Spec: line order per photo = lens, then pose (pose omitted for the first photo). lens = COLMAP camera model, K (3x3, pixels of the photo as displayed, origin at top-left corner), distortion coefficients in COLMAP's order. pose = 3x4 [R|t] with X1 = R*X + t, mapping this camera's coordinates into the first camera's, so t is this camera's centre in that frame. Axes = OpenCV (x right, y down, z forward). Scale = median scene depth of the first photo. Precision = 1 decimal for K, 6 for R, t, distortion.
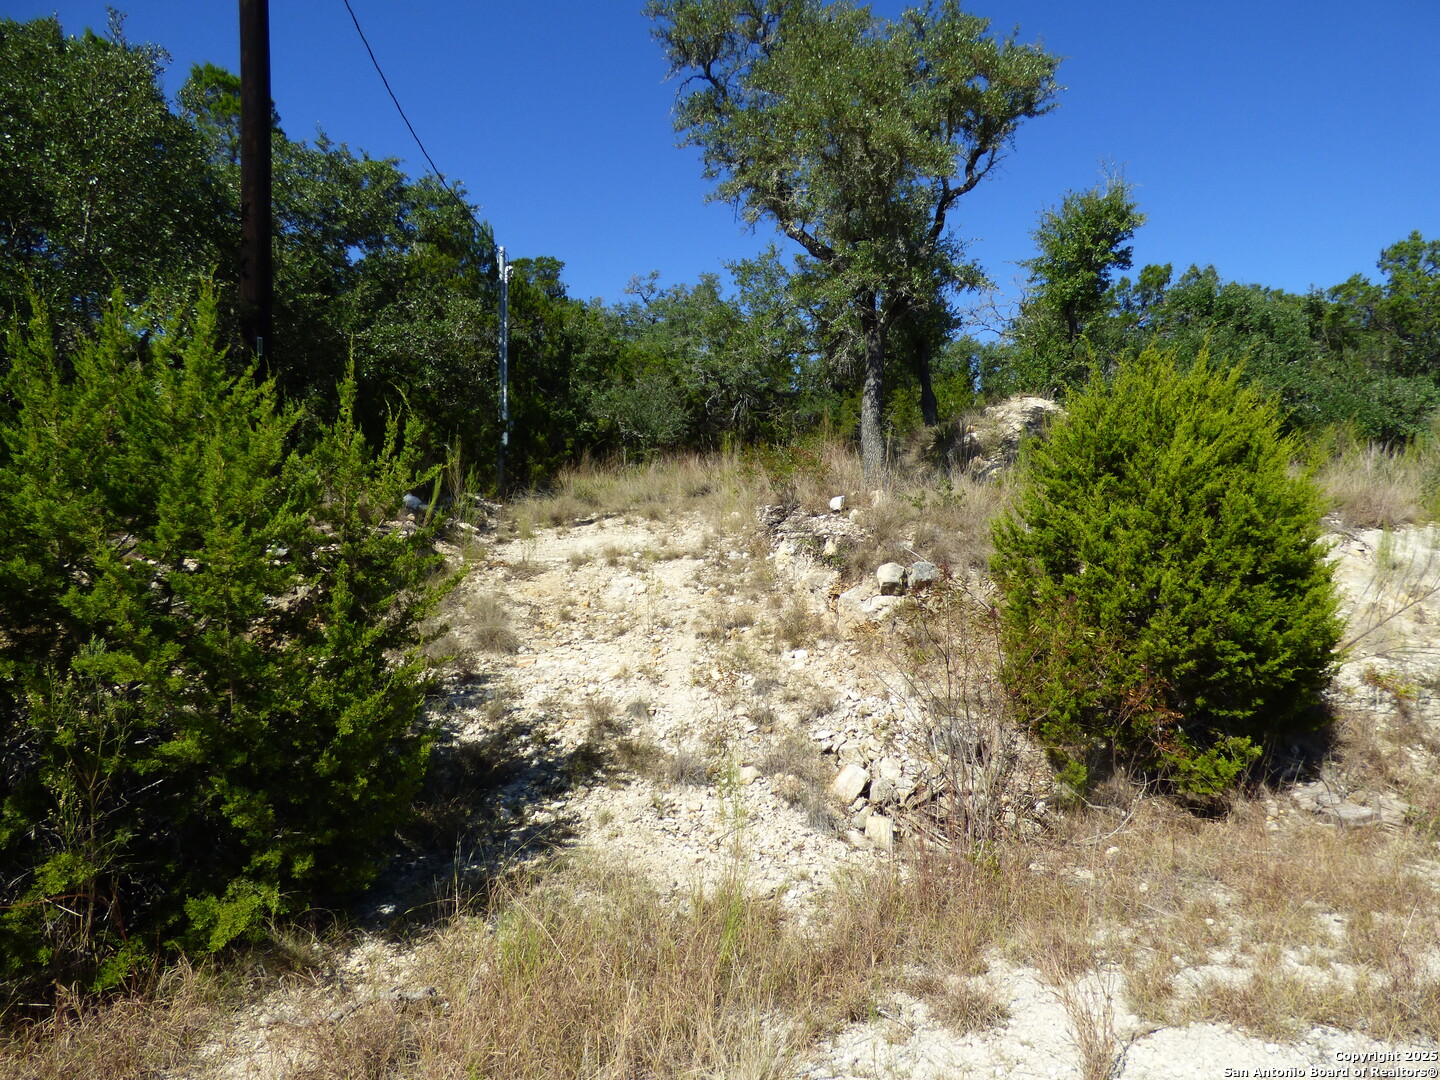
lens RADIAL K [[840.7, 0, 720.0], [0, 840.7, 540.0], [0, 0, 1]] dist [-0.066499, 0.012867]
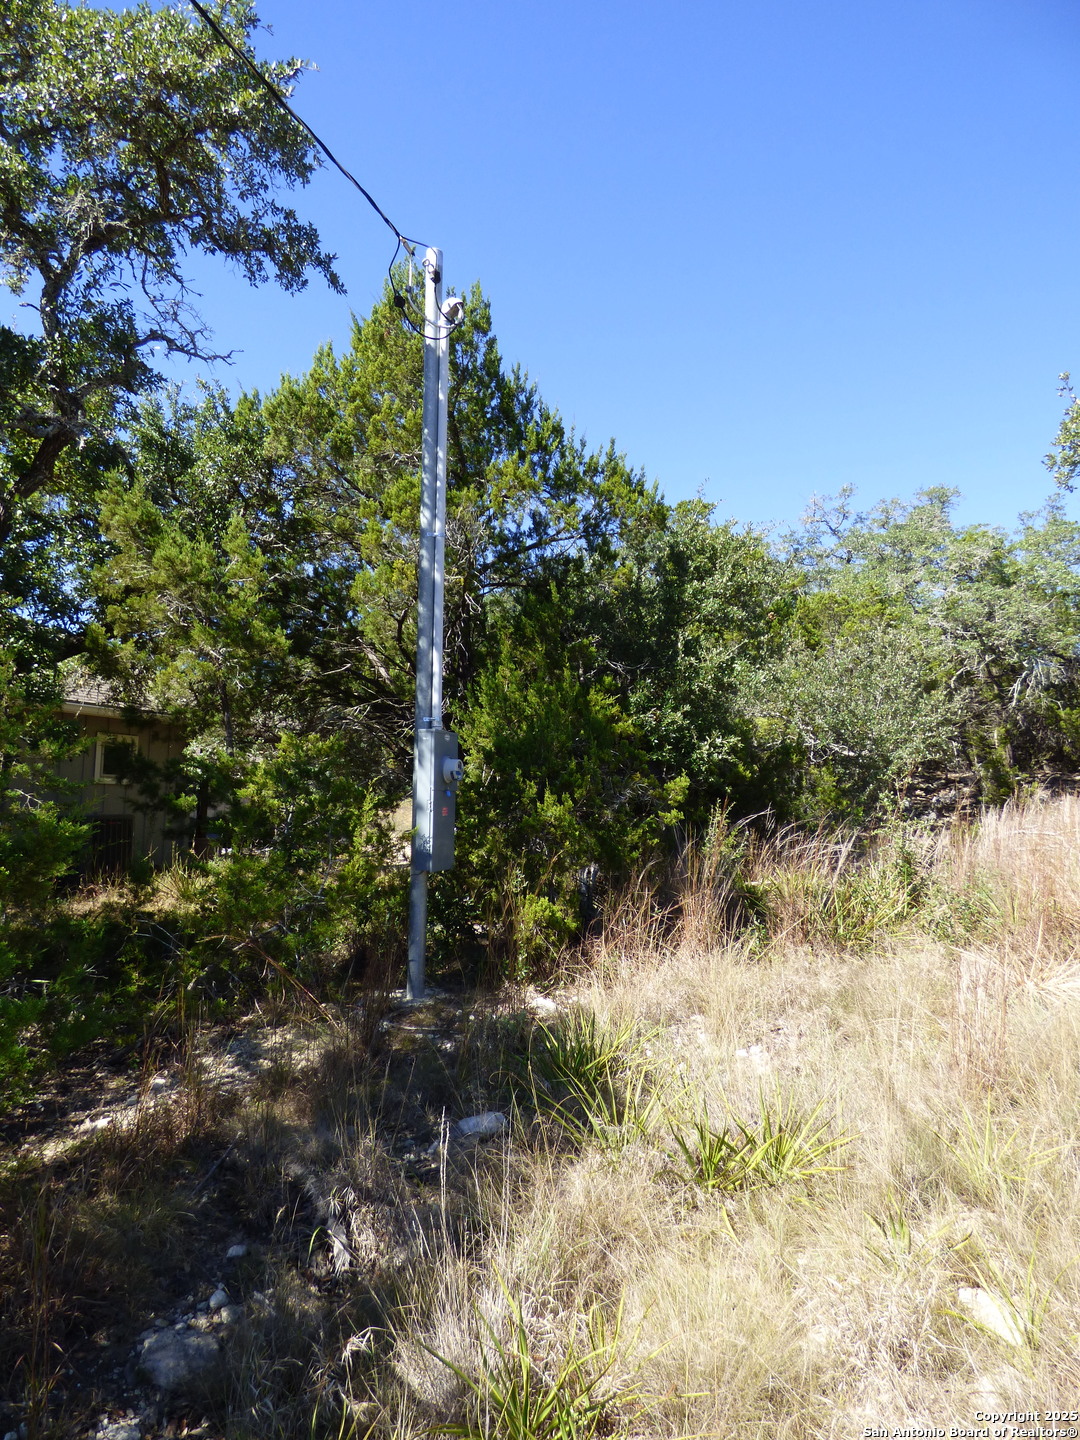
lens RADIAL K [[840.7, 0, 540.0], [0, 840.7, 720.0], [0, 0, 1]] dist [-0.066499, 0.012867]
pose [[0.913877, -0.037650, -0.404242, -0.072754], [-0.014964, 0.991891, -0.126211, -0.093823], [0.405715, 0.121391, 0.905903, 0.577758]]
